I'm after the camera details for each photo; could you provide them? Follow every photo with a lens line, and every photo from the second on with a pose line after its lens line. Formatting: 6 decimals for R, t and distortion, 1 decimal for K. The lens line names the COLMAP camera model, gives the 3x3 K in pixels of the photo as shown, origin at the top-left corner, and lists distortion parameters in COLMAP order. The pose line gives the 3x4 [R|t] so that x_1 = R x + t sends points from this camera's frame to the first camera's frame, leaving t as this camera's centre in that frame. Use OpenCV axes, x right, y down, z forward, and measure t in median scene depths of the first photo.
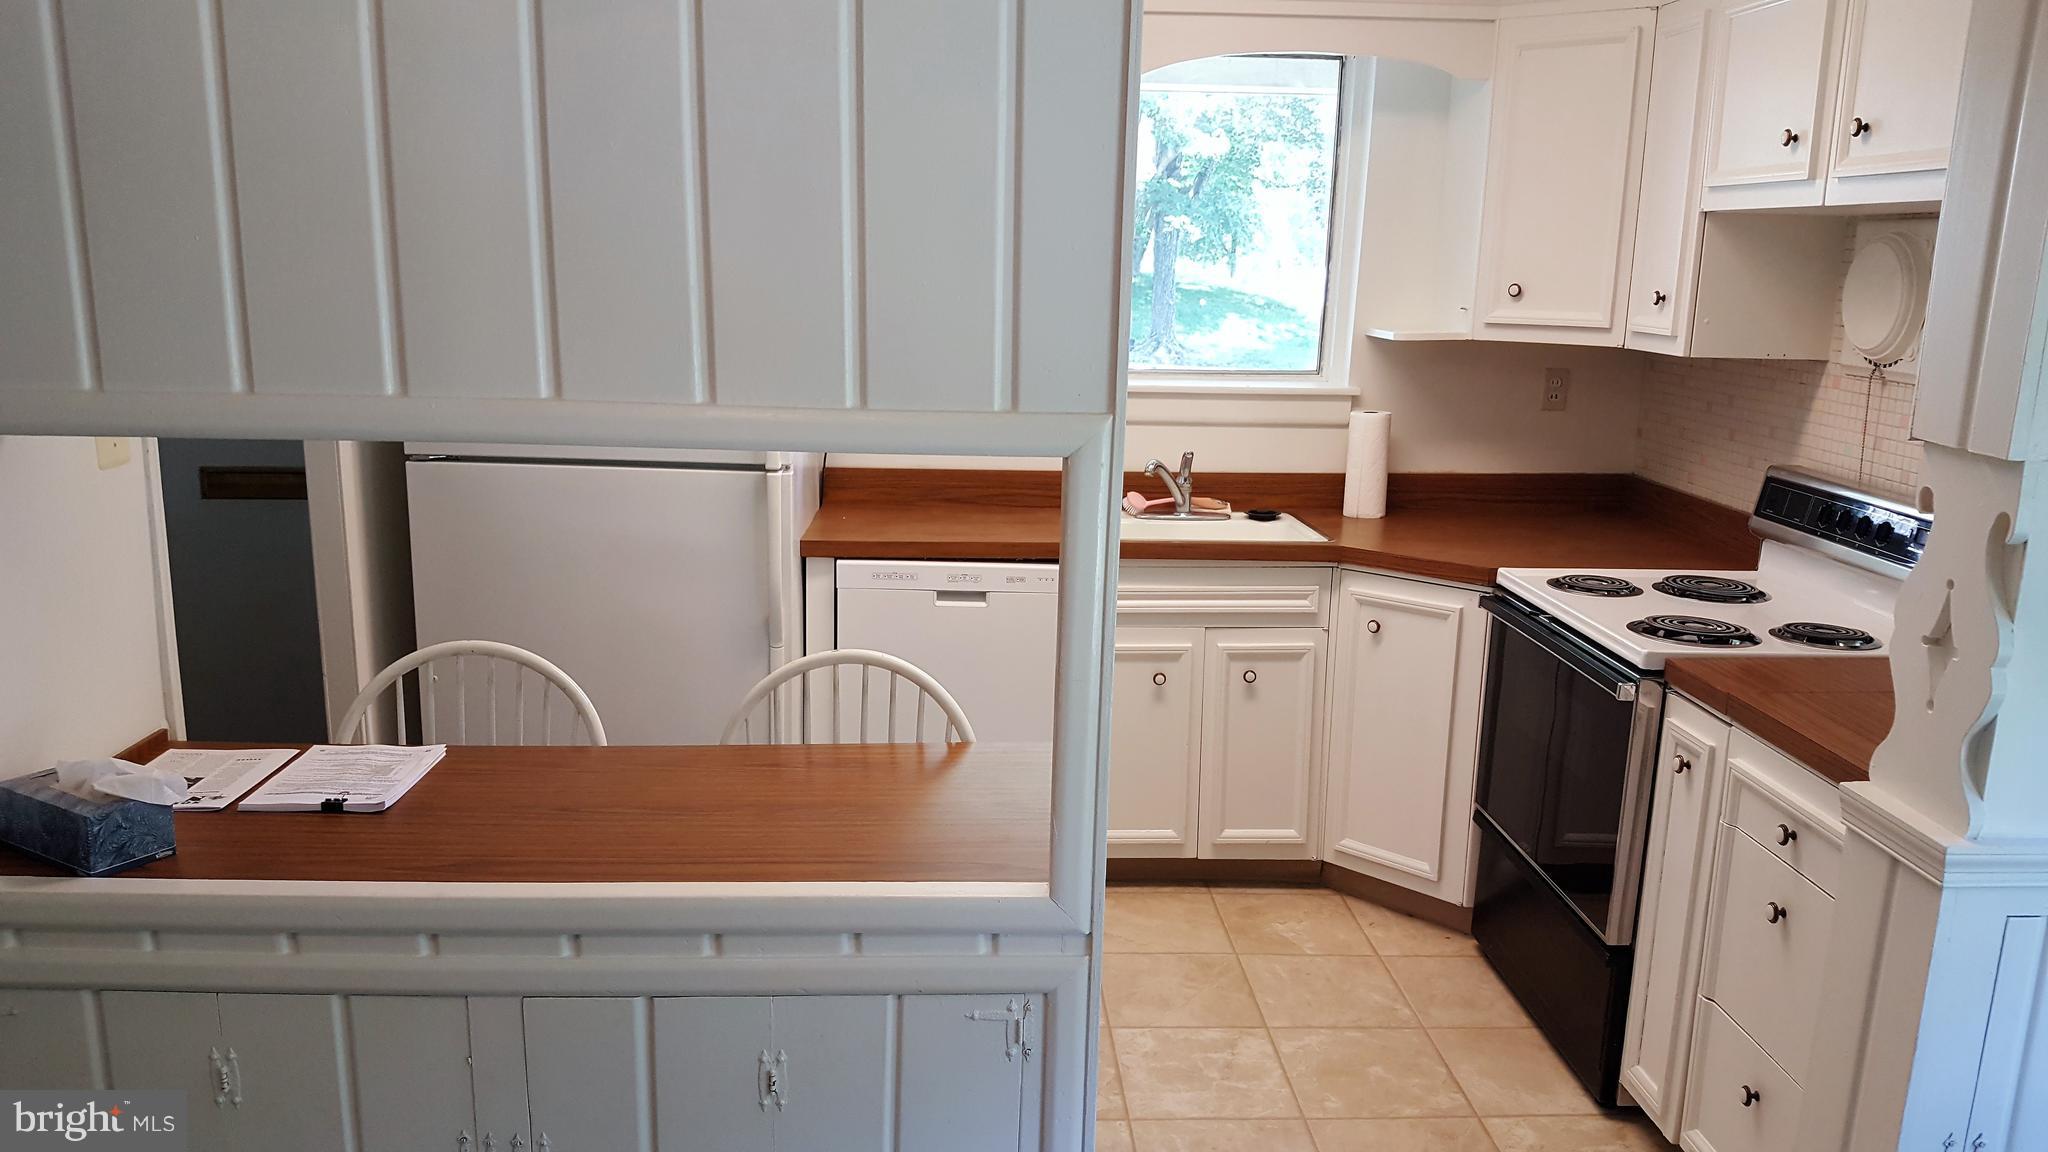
lens RADIAL K [[1516.9, 0, 1016.5], [0, 1516.9, 601.5], [0, 0, 1]] dist [0.208854, -0.399773]
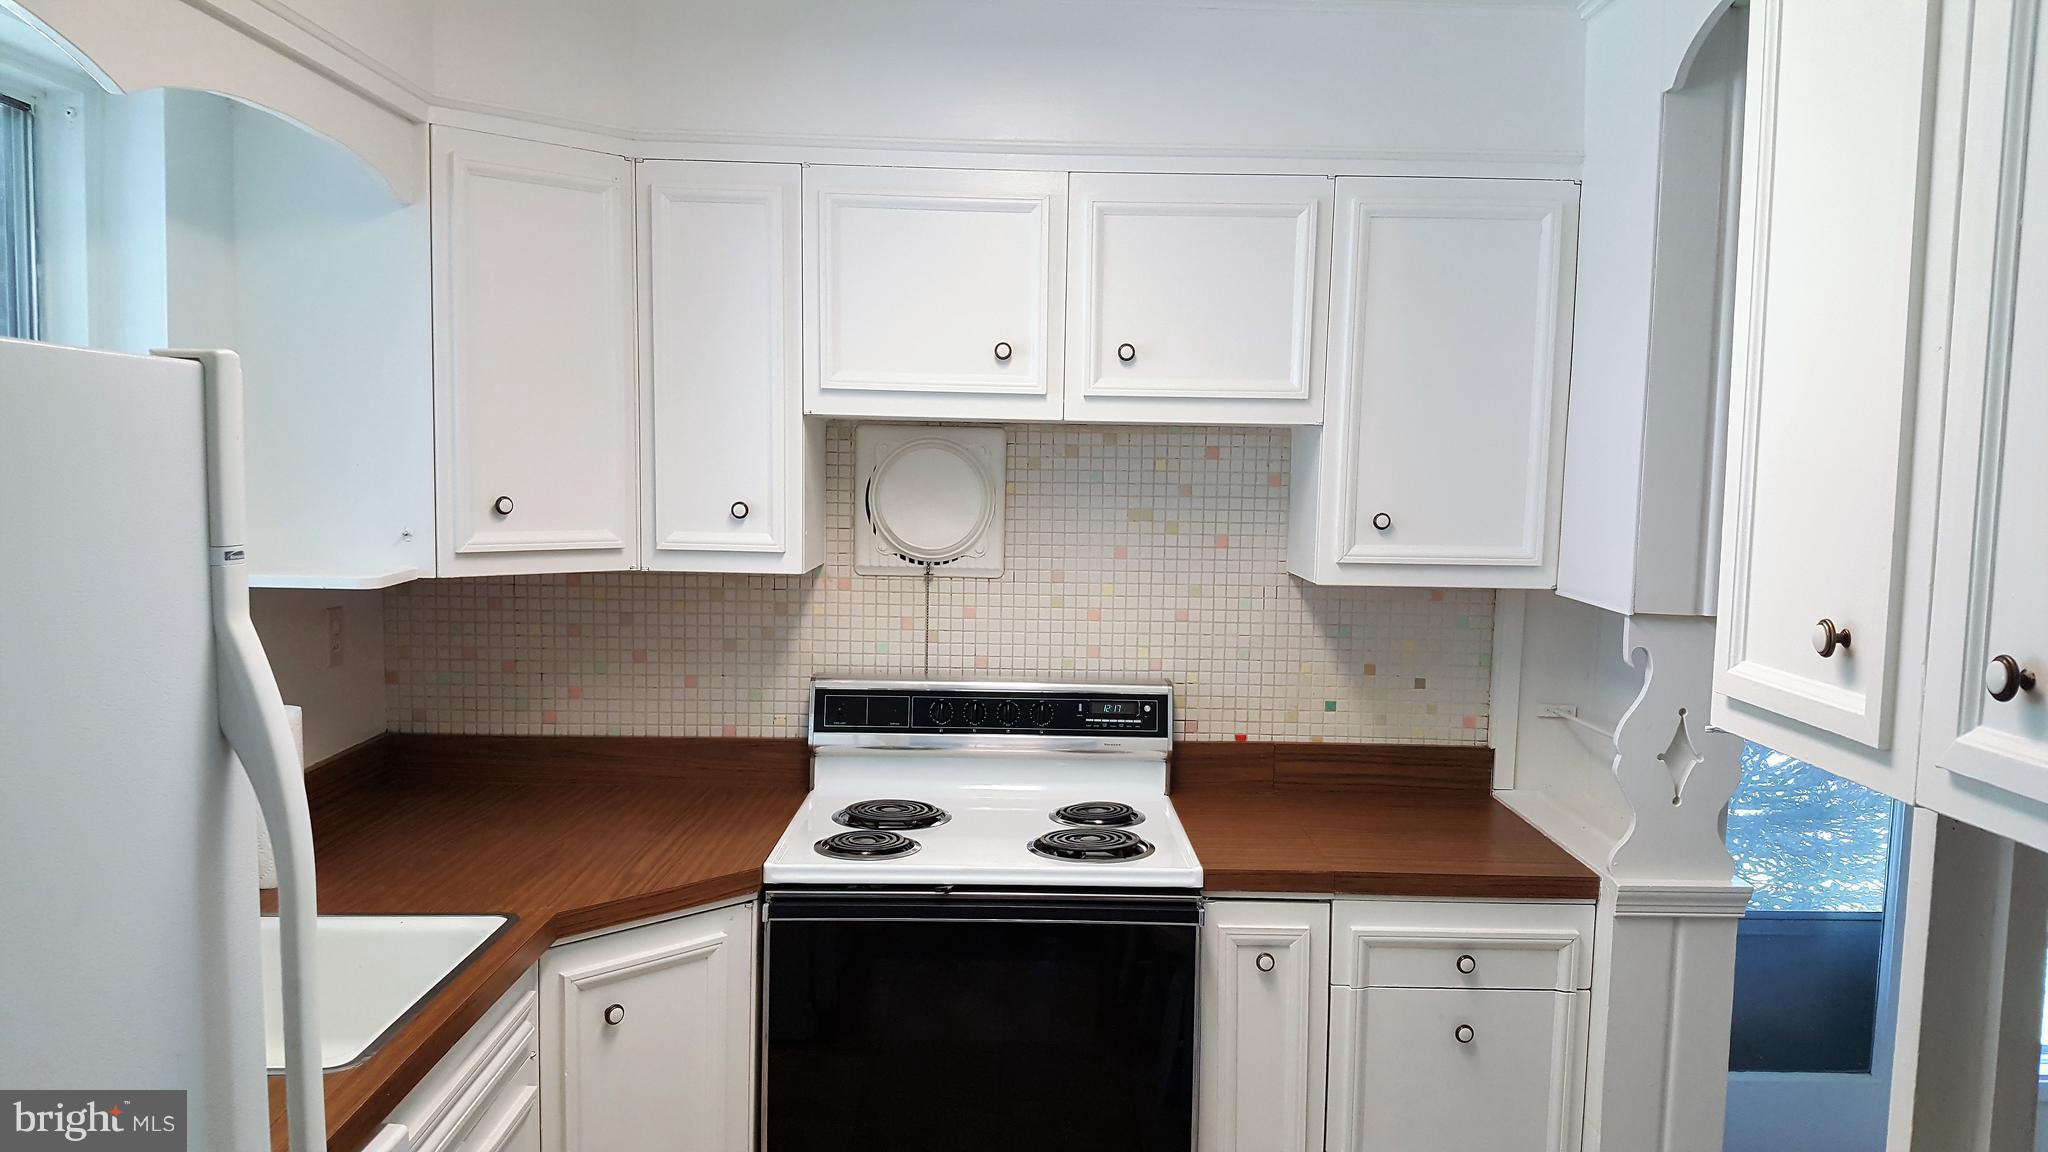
lens RADIAL K [[1516.9, 0, 1016.5], [0, 1516.9, 601.5], [0, 0, 1]] dist [0.208854, -0.399773]
pose [[0.027757, -0.116831, 0.992764, -0.401838], [0.202179, 0.973277, 0.108885, -0.194478], [-0.978955, 0.197694, 0.050636, 0.767206]]
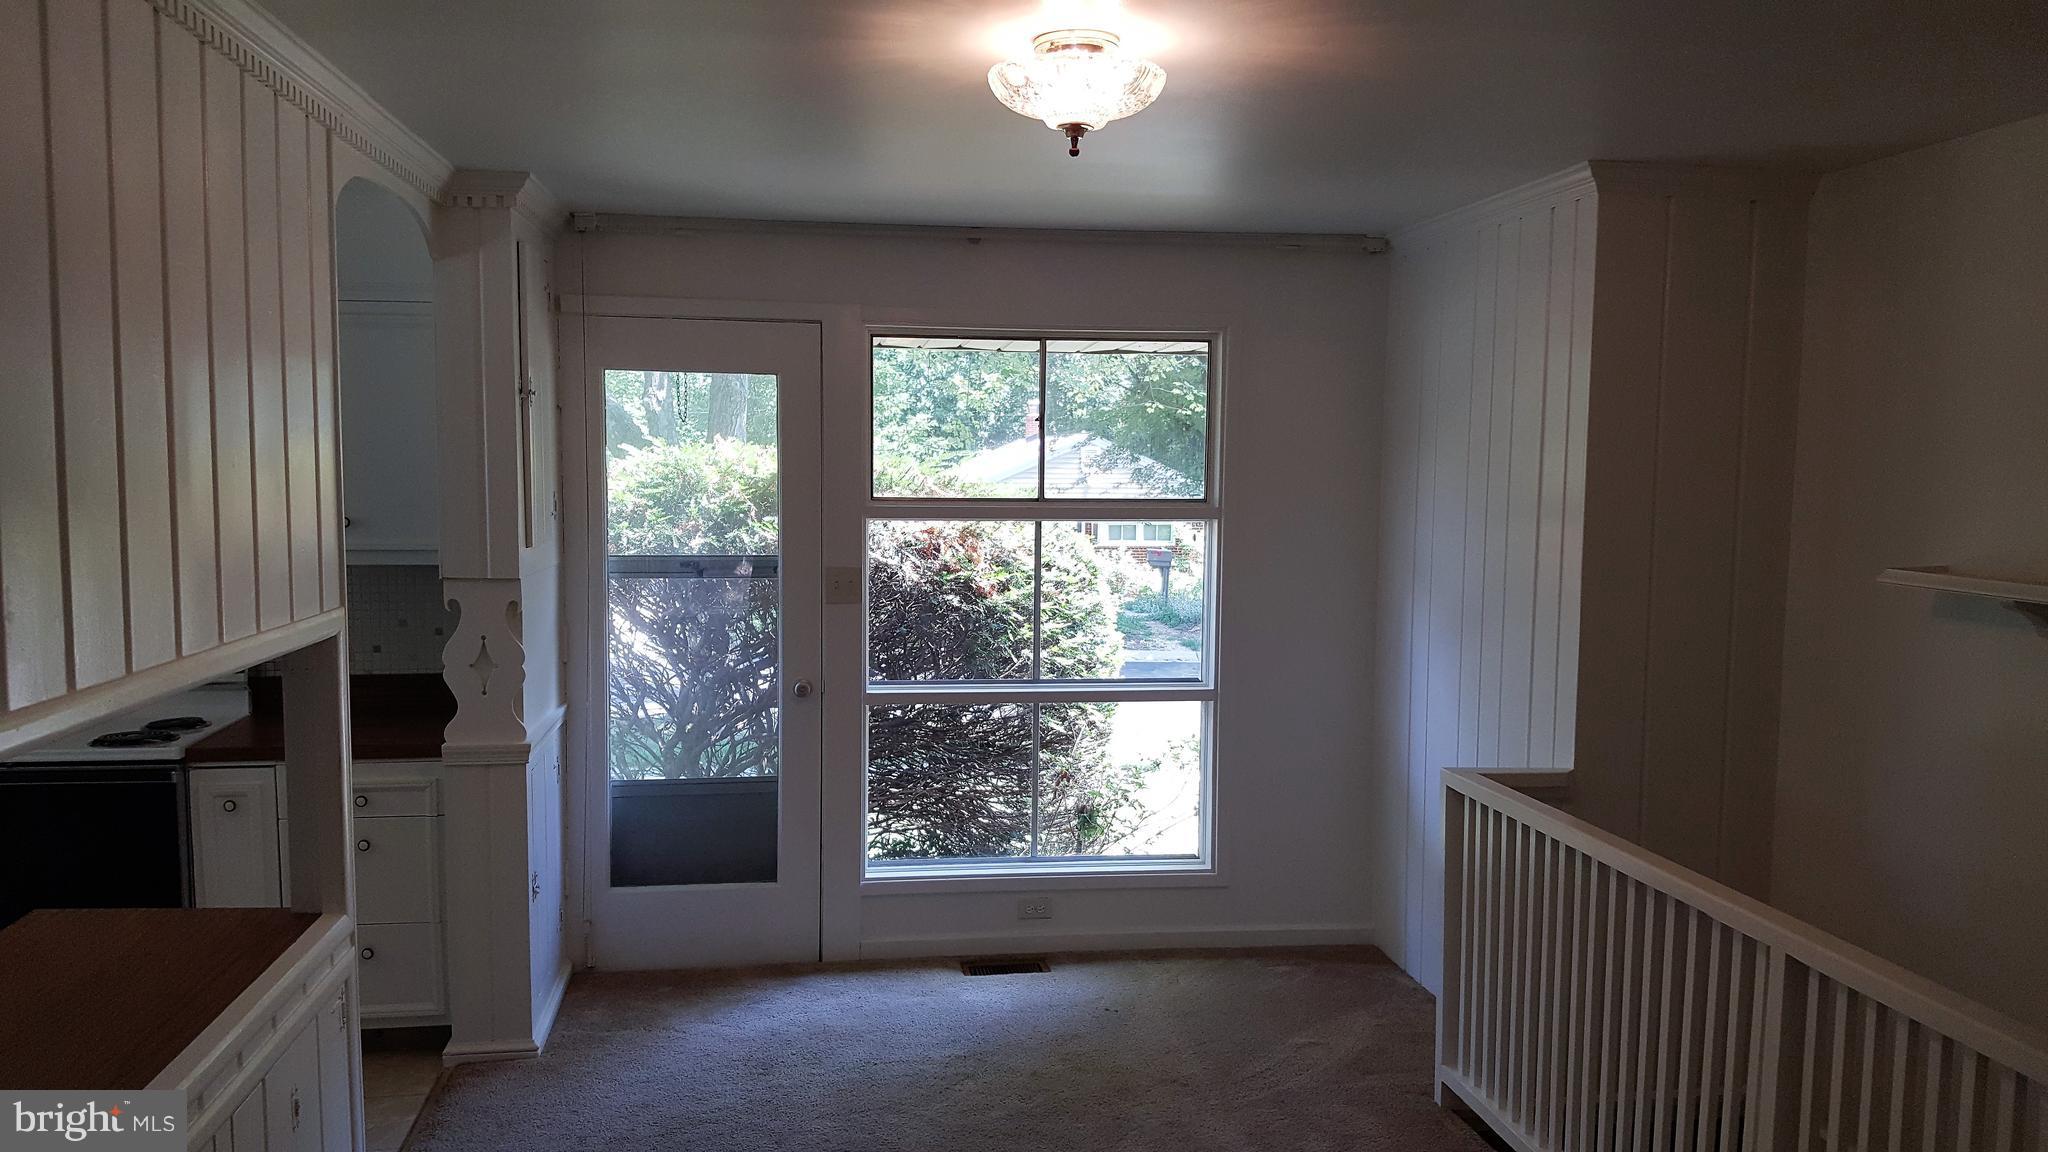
lens RADIAL K [[1516.9, 0, 1016.5], [0, 1516.9, 601.5], [0, 0, 1]] dist [0.208854, -0.399773]
pose [[-0.123599, -0.112868, 0.985893, -0.890161], [0.204149, 0.969367, 0.136570, -0.109587], [-0.971106, 0.218149, -0.096770, 0.230326]]
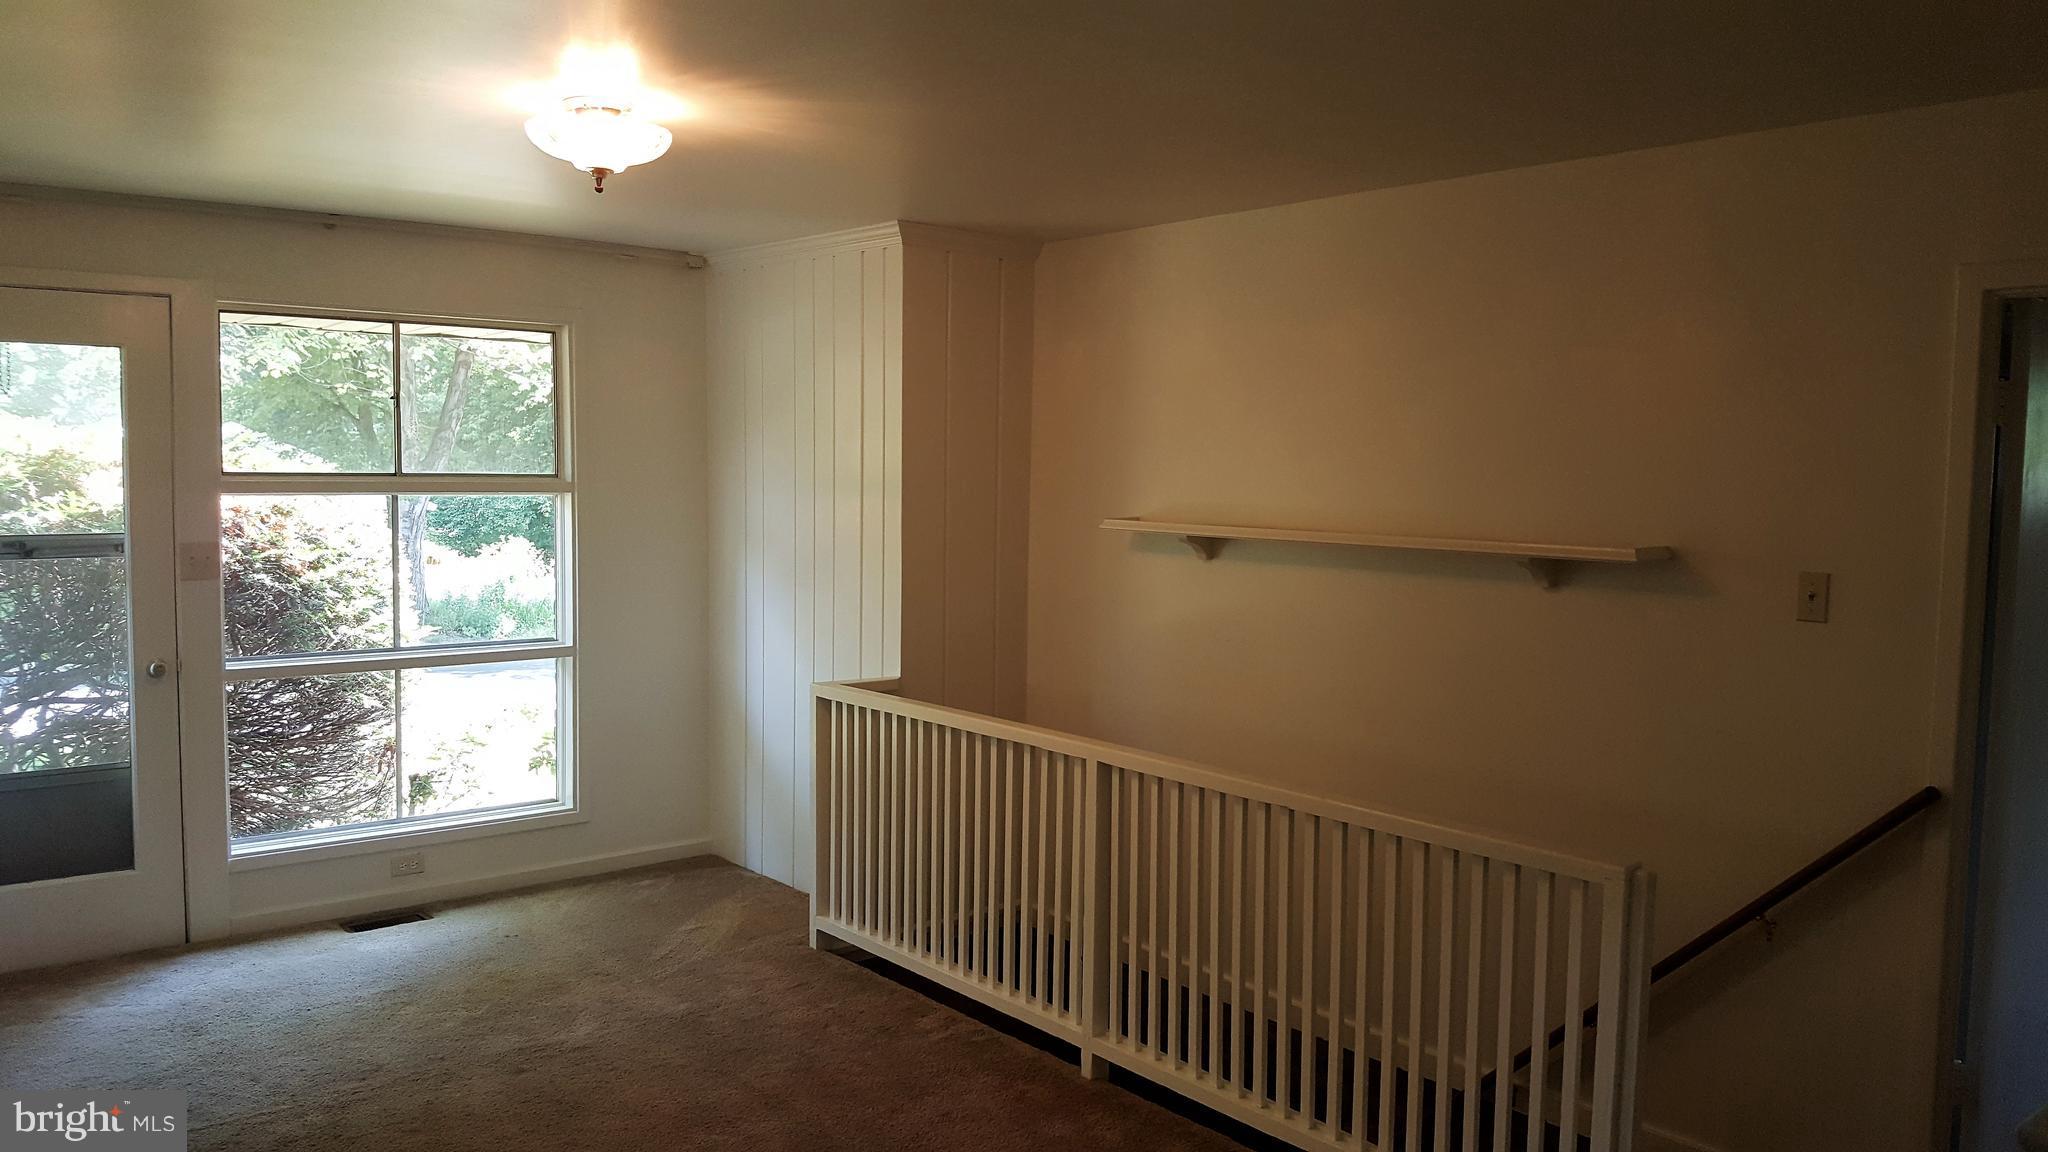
lens RADIAL K [[1542.8, 0, 1024.0], [0, 1542.8, 576.0], [0, 0, 1]] dist [0.070913, -0.154232]
pose [[-0.630688, -0.087973, 0.771034, -1.050781], [0.141170, 0.963970, 0.225461, -0.164962], [-0.763088, 0.251042, -0.595545, 0.517957]]
